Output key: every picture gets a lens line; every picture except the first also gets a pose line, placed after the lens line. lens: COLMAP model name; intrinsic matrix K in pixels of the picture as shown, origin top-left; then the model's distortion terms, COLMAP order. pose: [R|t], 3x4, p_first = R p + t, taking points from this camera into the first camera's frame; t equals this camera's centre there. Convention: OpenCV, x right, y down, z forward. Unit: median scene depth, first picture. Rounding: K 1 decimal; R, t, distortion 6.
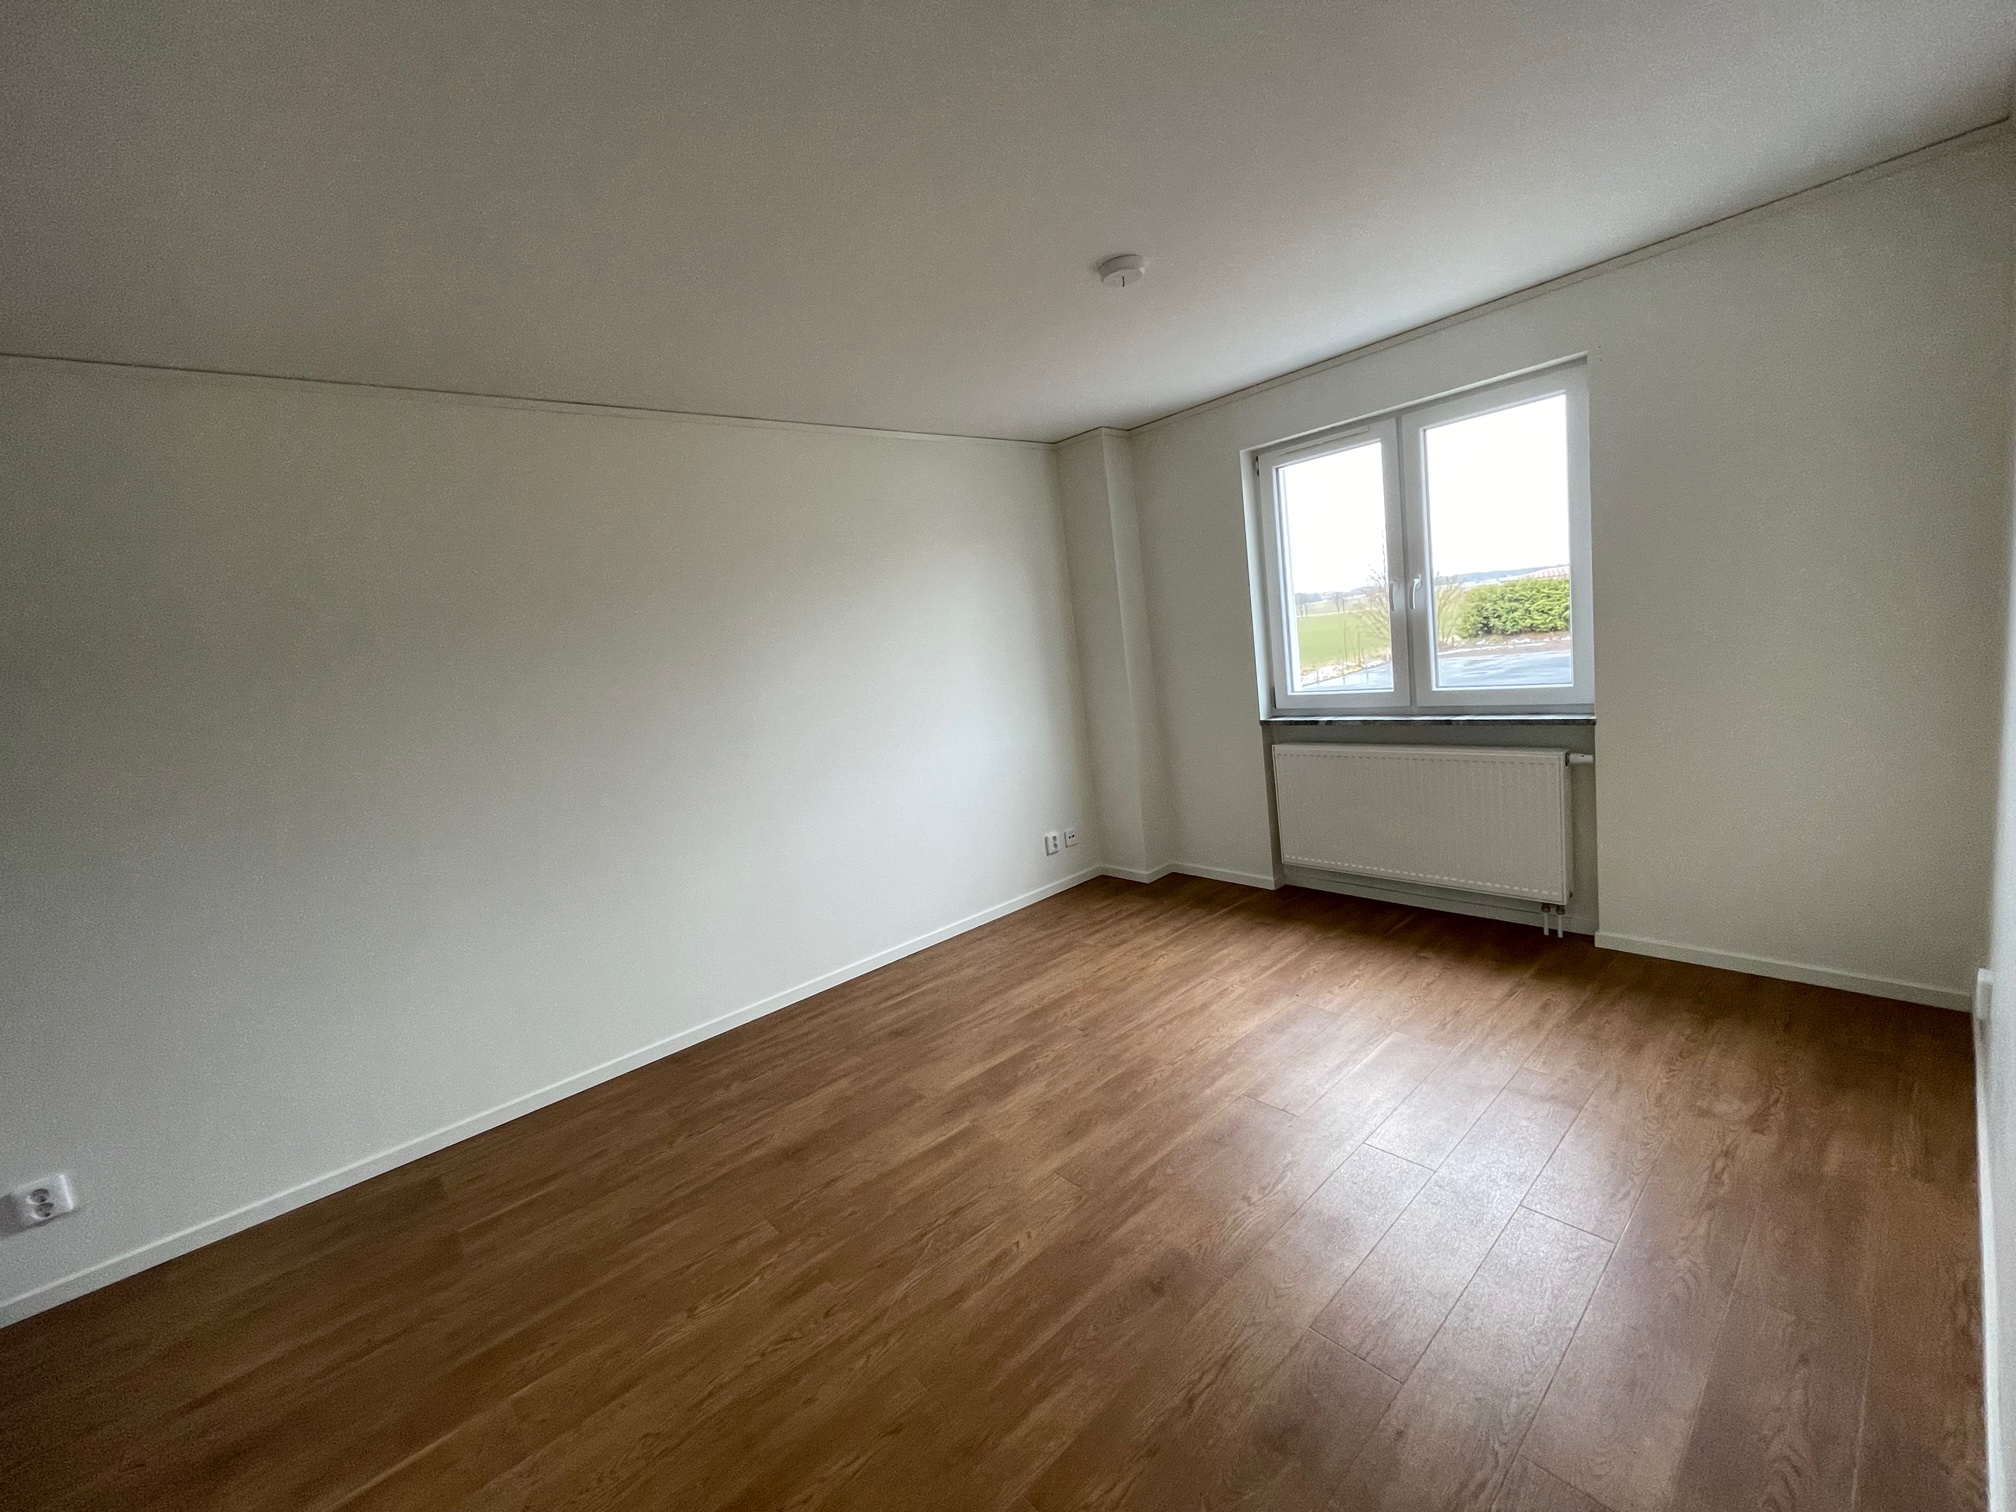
lens RADIAL K [[819.1, 0, 1006.0], [0, 819.1, 749.5], [0, 0, 1]] dist [0.004180, 0.000104]
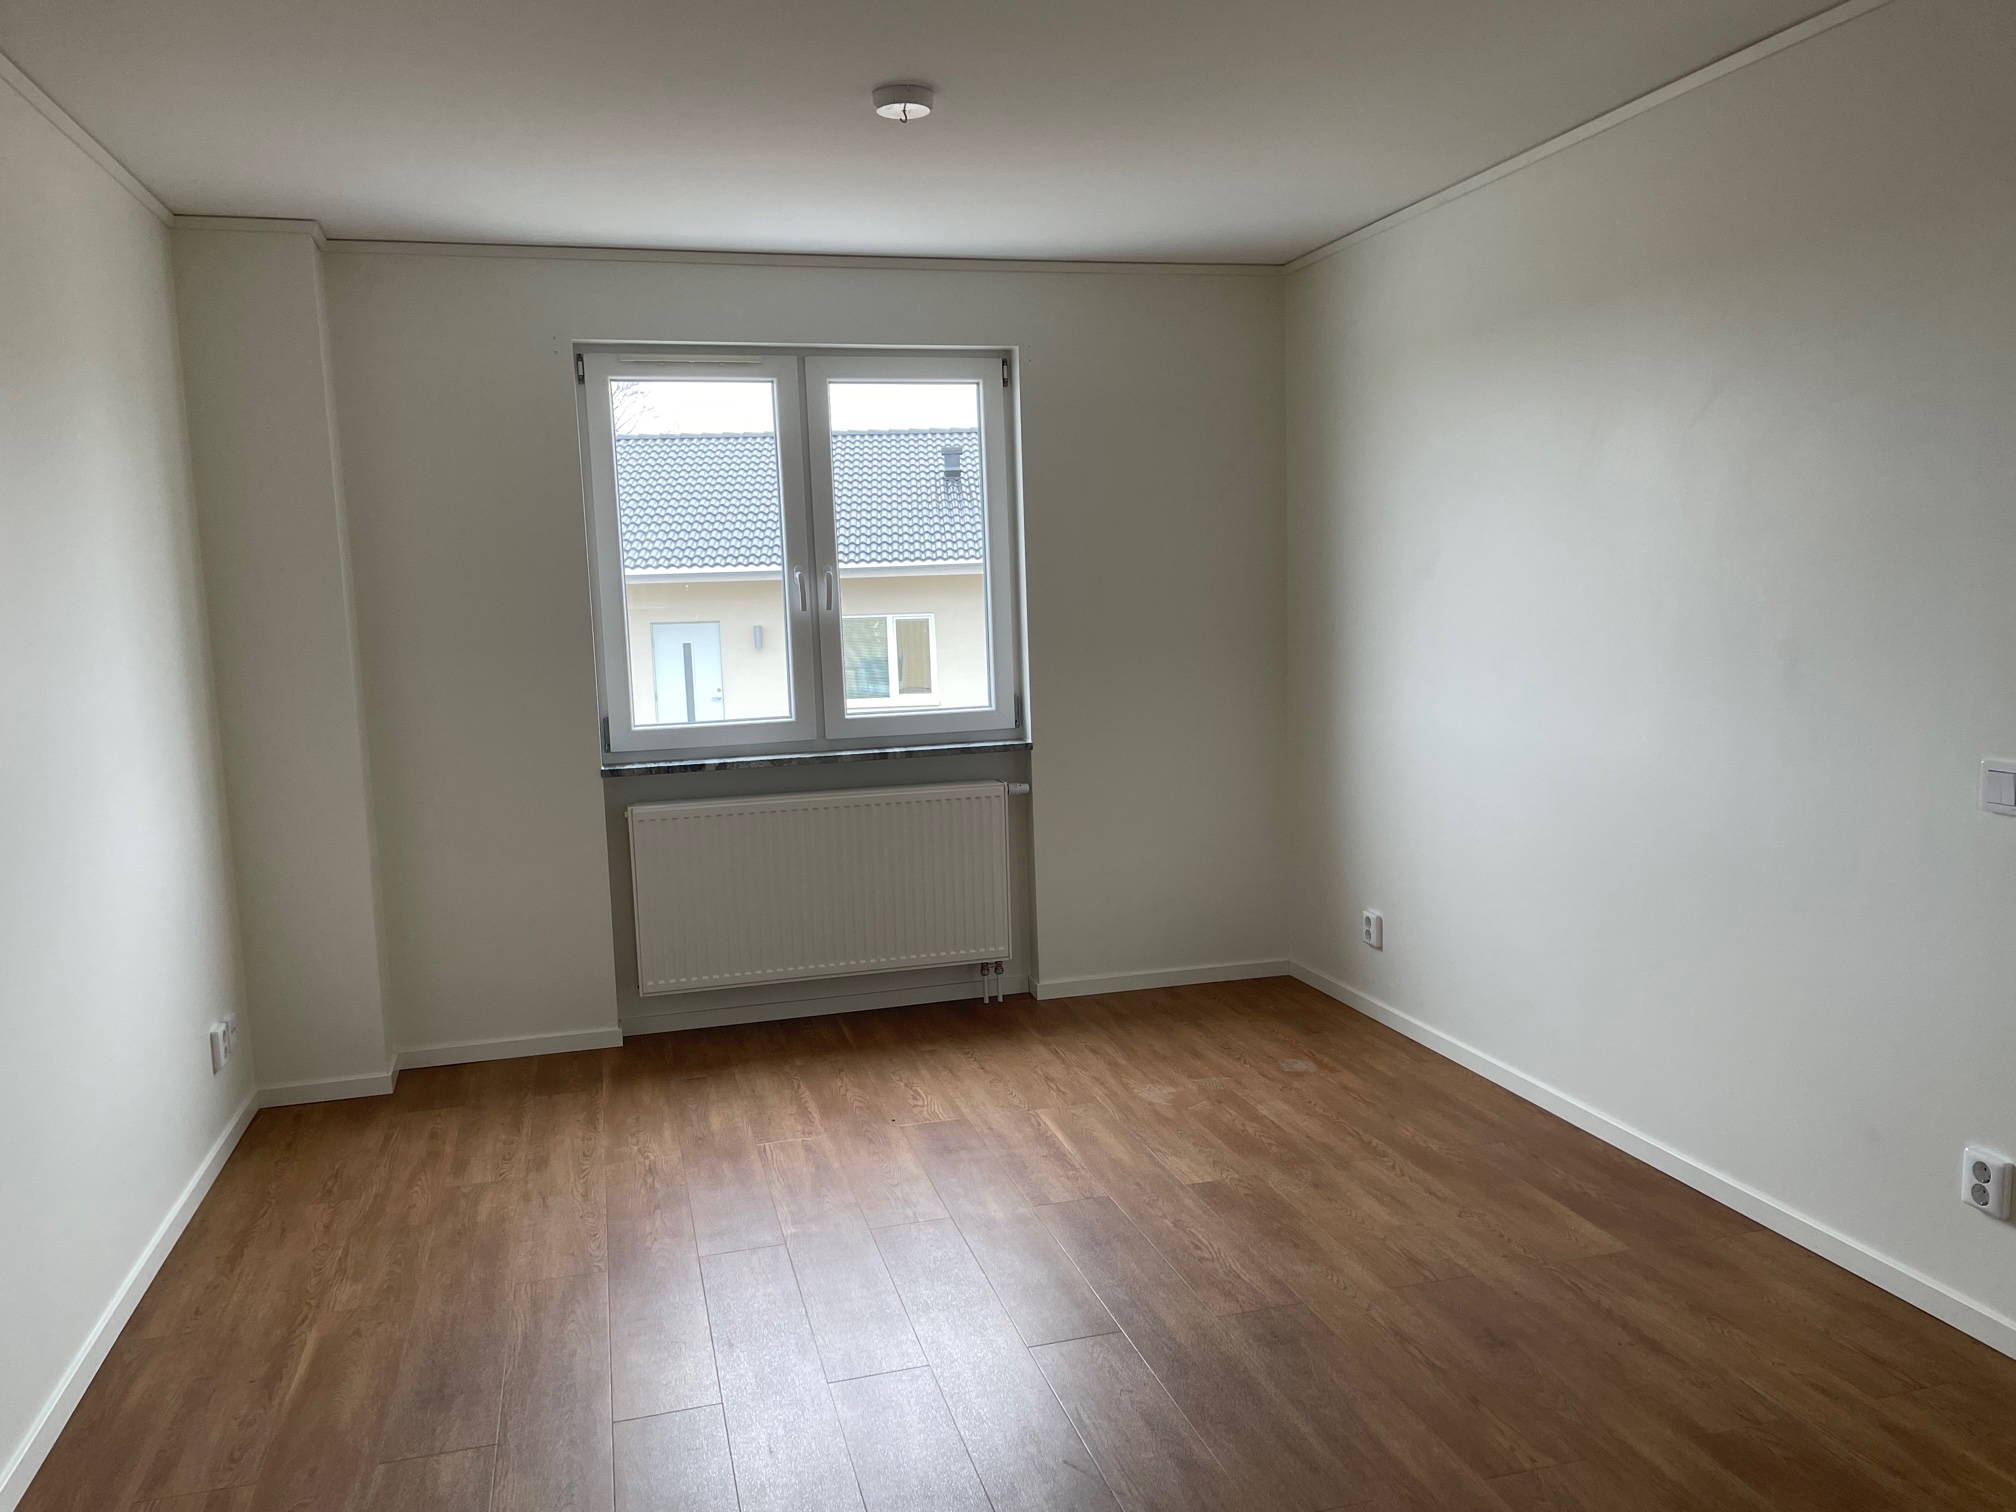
lens RADIAL K [[1536.5, 0, 1008.3], [0, 1536.5, 760.4], [0, 0, 1]] dist [0.059331, -0.006938]
pose [[0.433137, 0.001759, 0.901326, -0.701314], [0.104868, 0.993108, -0.052333, 0.058211], [-0.895207, 0.117188, 0.429968, 0.249780]]
